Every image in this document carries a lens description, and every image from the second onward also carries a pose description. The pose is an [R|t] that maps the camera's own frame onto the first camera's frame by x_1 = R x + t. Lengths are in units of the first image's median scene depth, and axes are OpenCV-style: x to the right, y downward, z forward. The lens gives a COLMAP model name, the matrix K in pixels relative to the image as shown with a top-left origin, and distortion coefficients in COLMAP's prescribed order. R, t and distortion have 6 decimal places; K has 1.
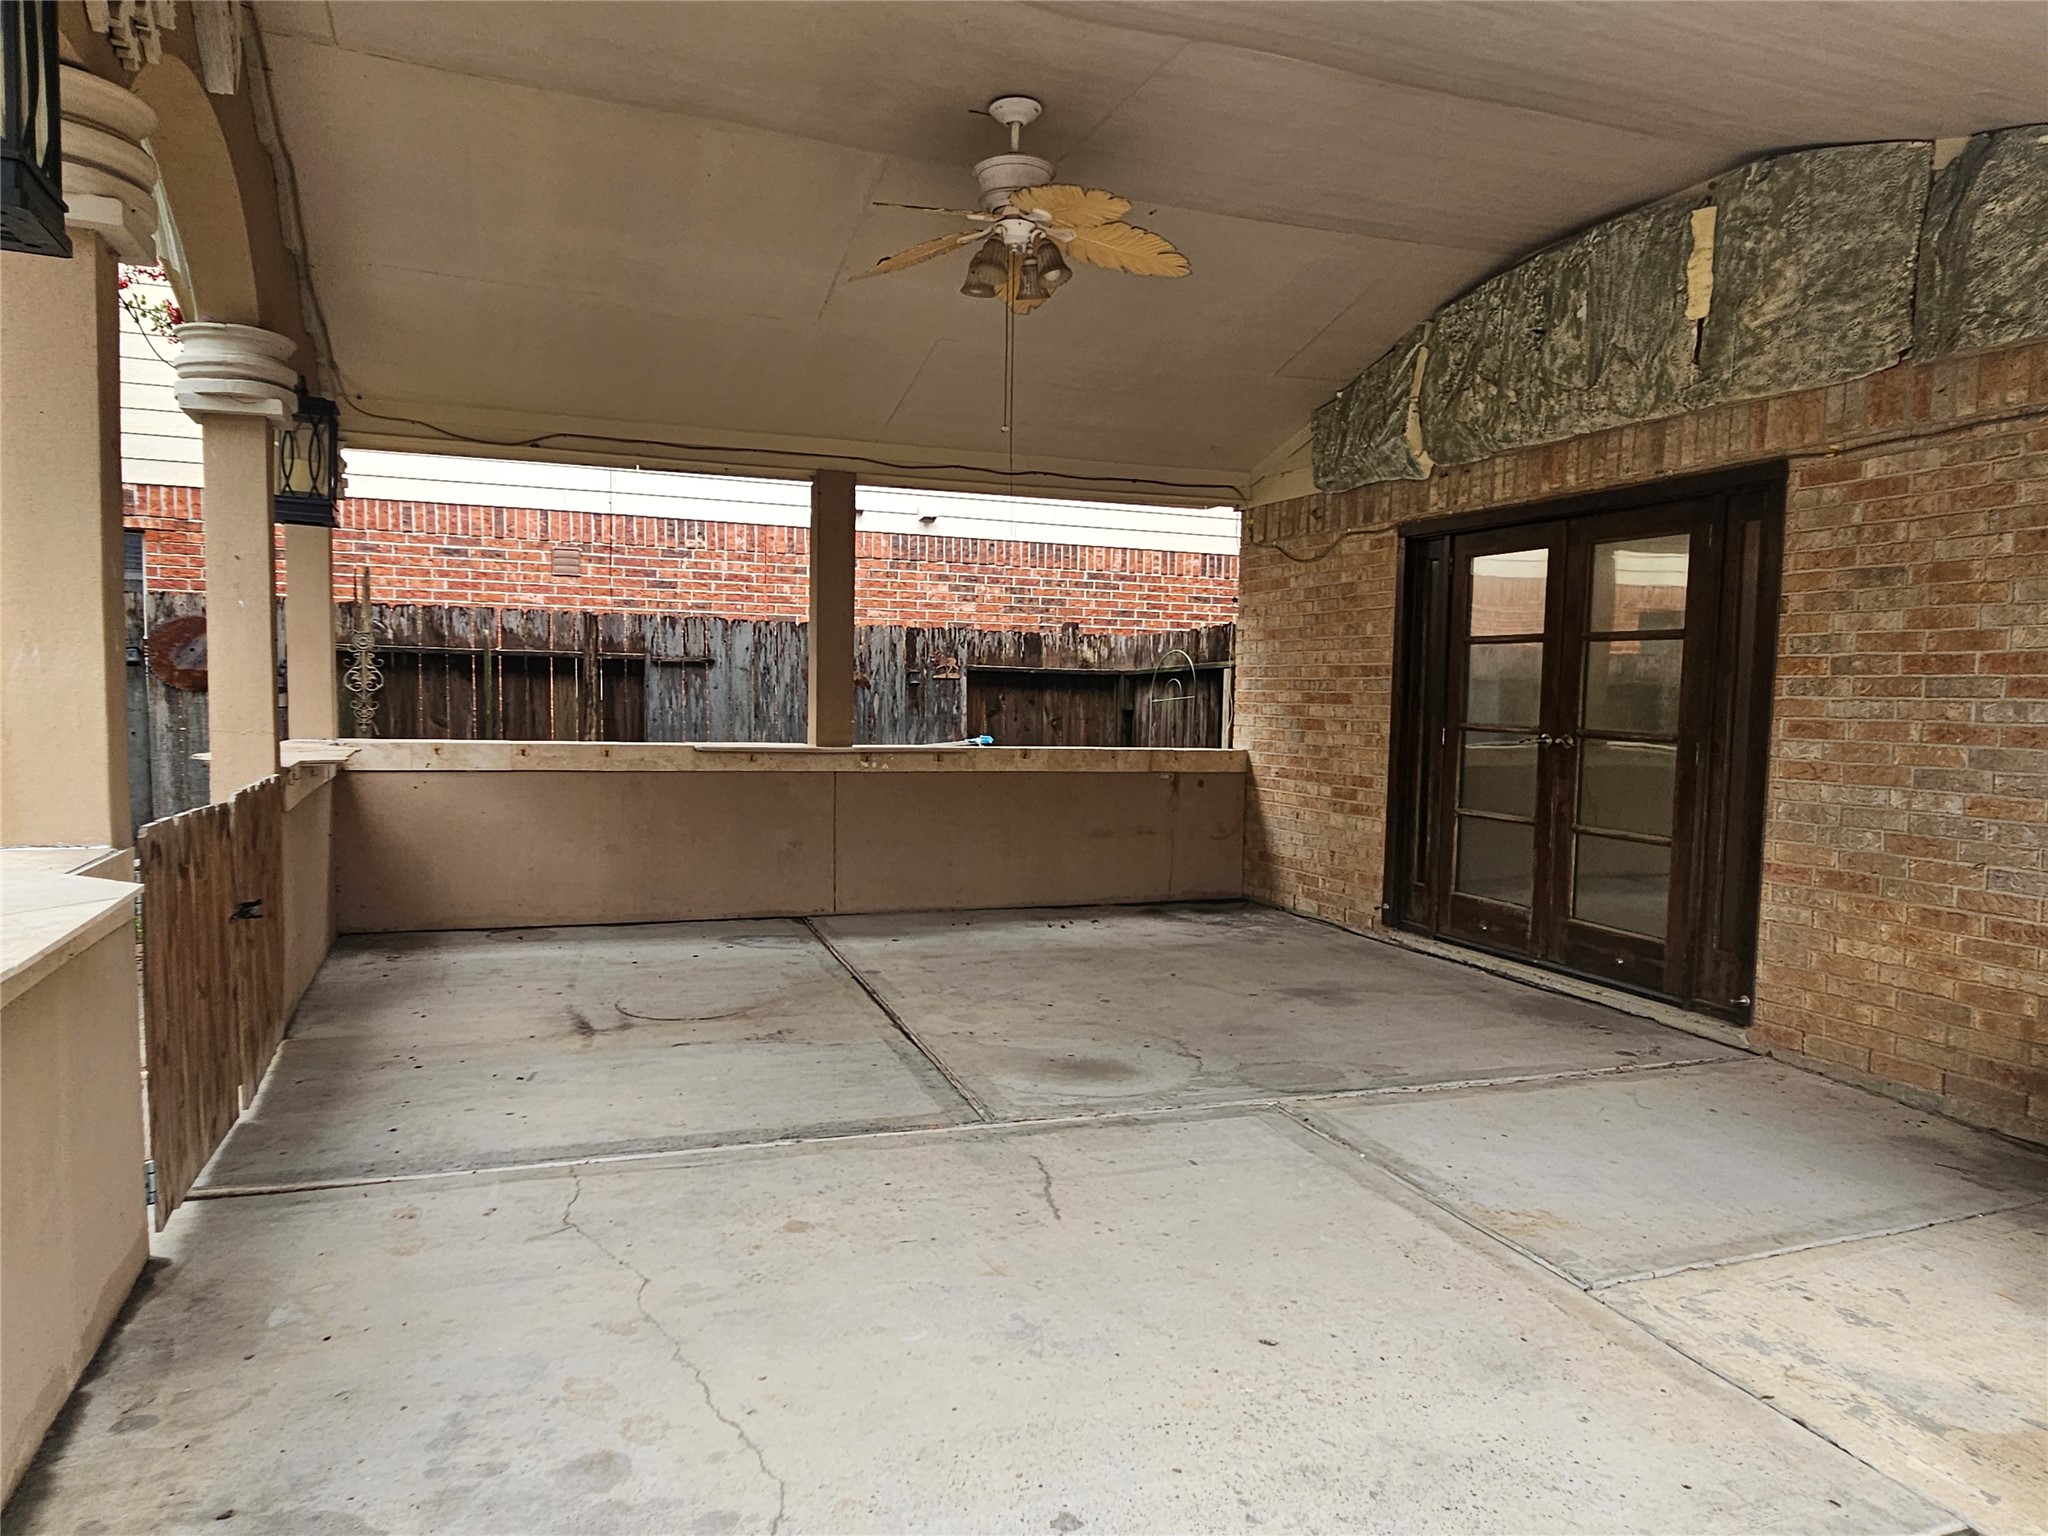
lens RADIAL K [[1306.0, 0, 1027.8], [0, 1306.0, 788.0], [0, 0, 1]] dist [0.004462, -0.014052]
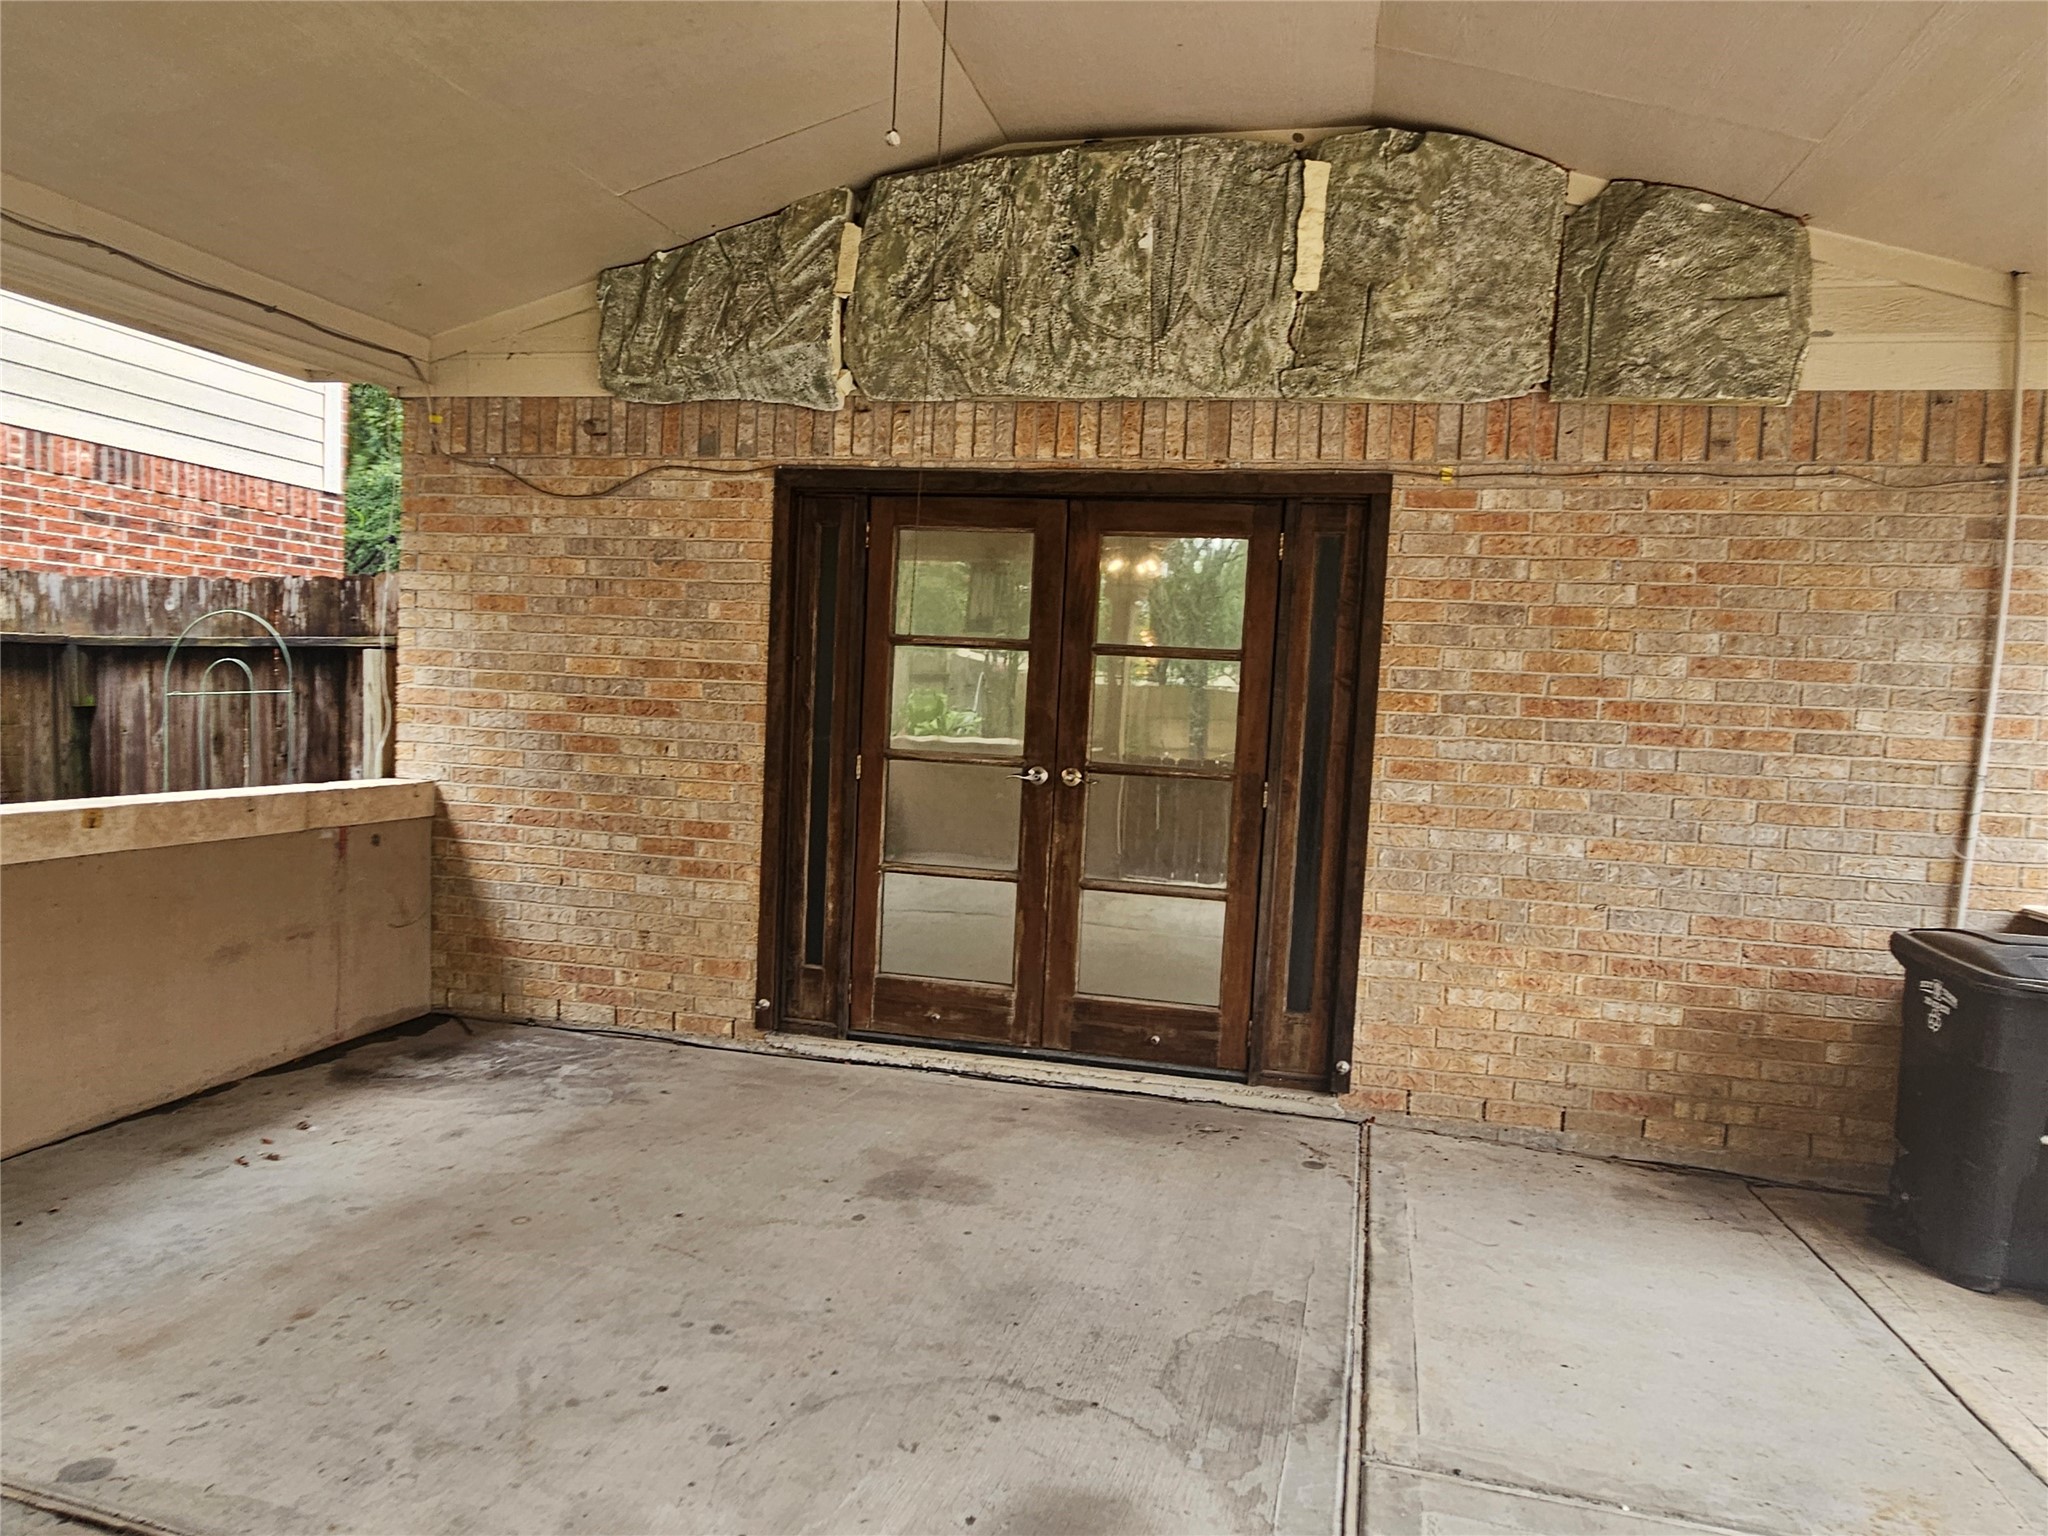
lens RADIAL K [[1306.0, 0, 1027.8], [0, 1306.0, 788.0], [0, 0, 1]] dist [0.004462, -0.014052]
pose [[0.571035, -0.053074, 0.819208, -0.288874], [0.025724, 0.998575, 0.046764, -0.073630], [-0.820523, -0.005630, 0.571586, 0.614758]]
